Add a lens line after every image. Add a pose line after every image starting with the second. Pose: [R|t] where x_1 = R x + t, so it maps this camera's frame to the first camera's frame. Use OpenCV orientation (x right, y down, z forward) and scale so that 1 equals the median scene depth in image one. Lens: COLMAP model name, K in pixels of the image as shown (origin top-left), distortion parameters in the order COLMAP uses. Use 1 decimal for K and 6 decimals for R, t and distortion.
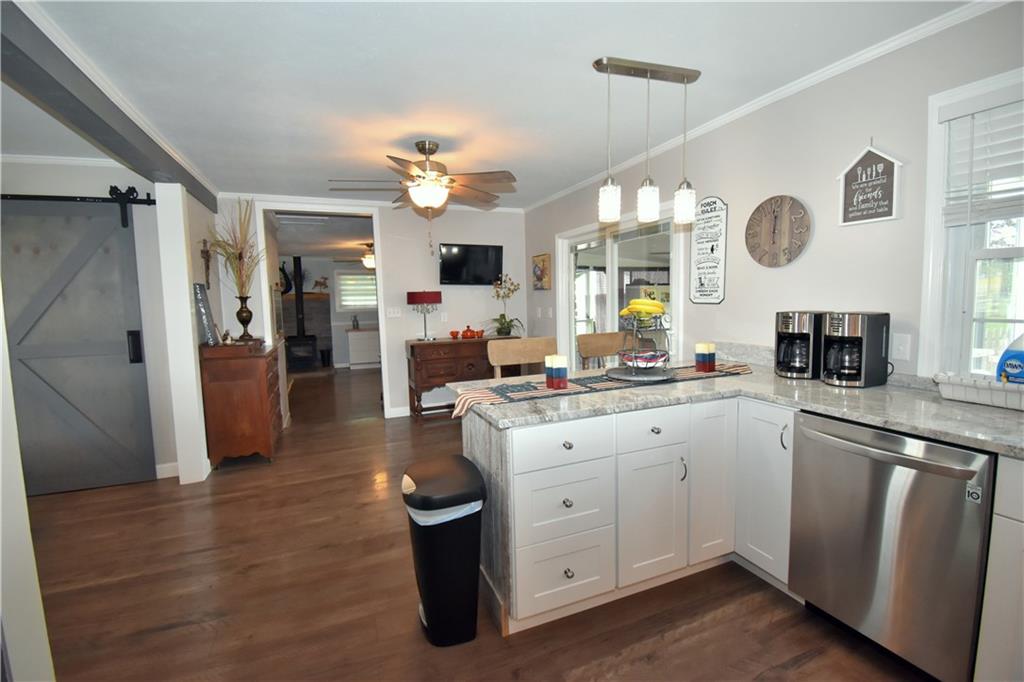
lens RADIAL K [[453.6, 0, 509.8], [0, 453.6, 337.0], [0, 0, 1]] dist [0.004436, -0.013938]
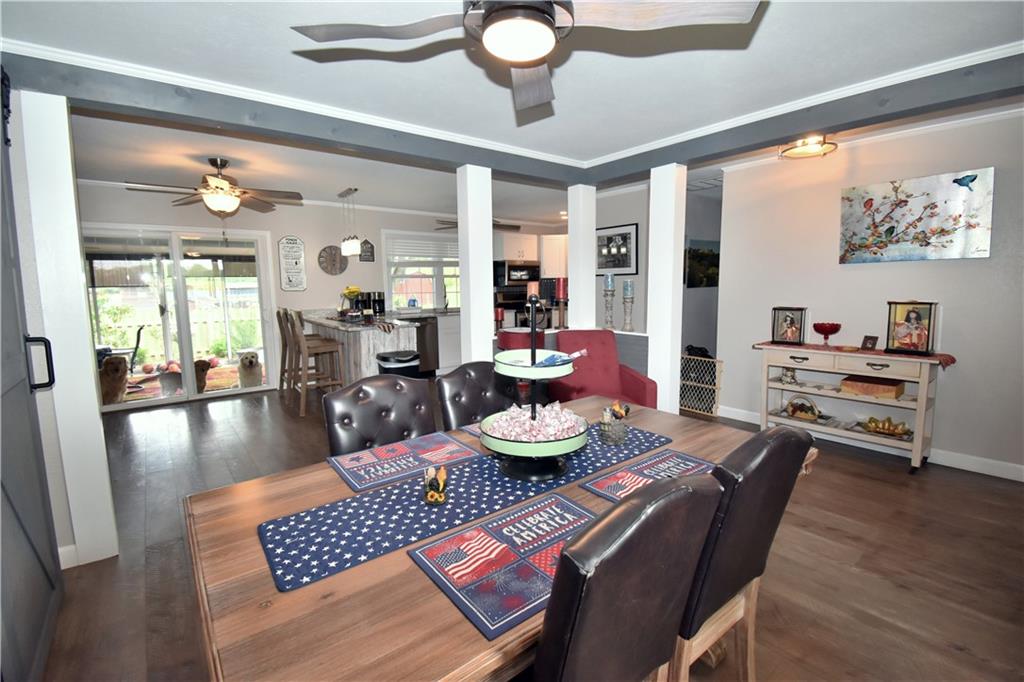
lens RADIAL K [[453.6, 0, 514.5], [0, 453.6, 338.5], [0, 0, 1]] dist [0.004436, -0.013938]
pose [[-0.266652, -0.080231, 0.960448, -2.074562], [0.106746, 0.987940, 0.112164, 0.011822], [-0.957863, 0.132433, -0.254871, 0.760306]]
